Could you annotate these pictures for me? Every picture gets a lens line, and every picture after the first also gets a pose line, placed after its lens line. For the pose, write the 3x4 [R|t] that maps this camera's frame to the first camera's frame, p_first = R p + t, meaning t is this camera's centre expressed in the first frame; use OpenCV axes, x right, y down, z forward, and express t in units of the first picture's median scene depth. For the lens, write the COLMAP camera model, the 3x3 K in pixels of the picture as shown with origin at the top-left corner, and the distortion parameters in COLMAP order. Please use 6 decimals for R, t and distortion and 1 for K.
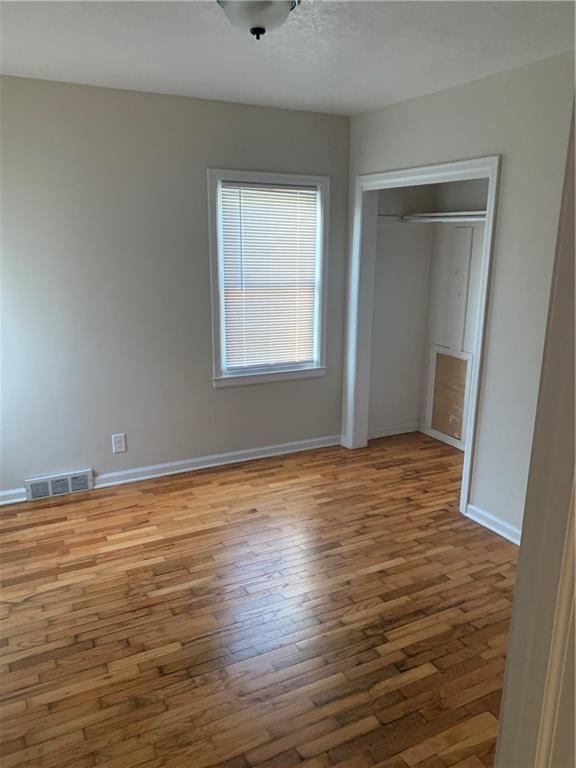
lens RADIAL K [[582.0, 0, 283.2], [0, 582.0, 382.2], [0, 0, 1]] dist [0.035099, -0.043899]
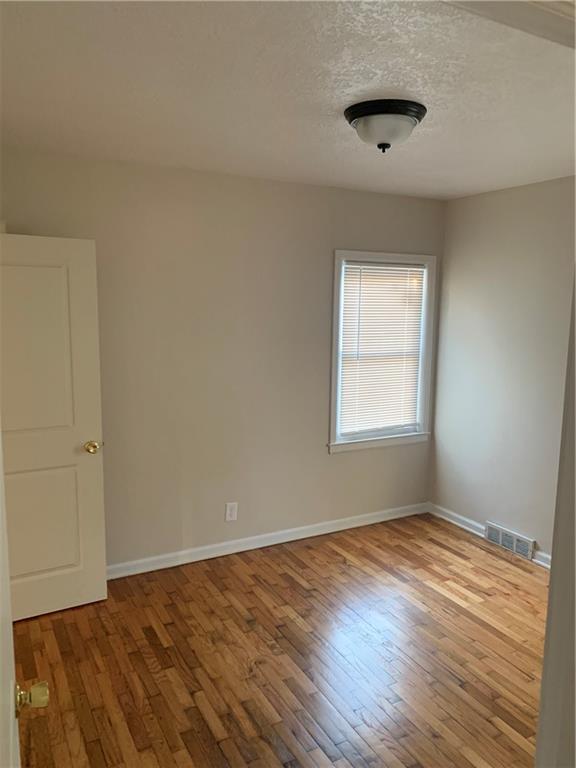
lens RADIAL K [[582.0, 0, 282.7], [0, 582.0, 384.5], [0, 0, 1]] dist [0.035099, -0.043899]
pose [[0.017056, 0.132756, -0.991002, 0.821145], [-0.250108, 0.960203, 0.124325, -0.164424], [0.968068, 0.245737, 0.049581, 0.620932]]
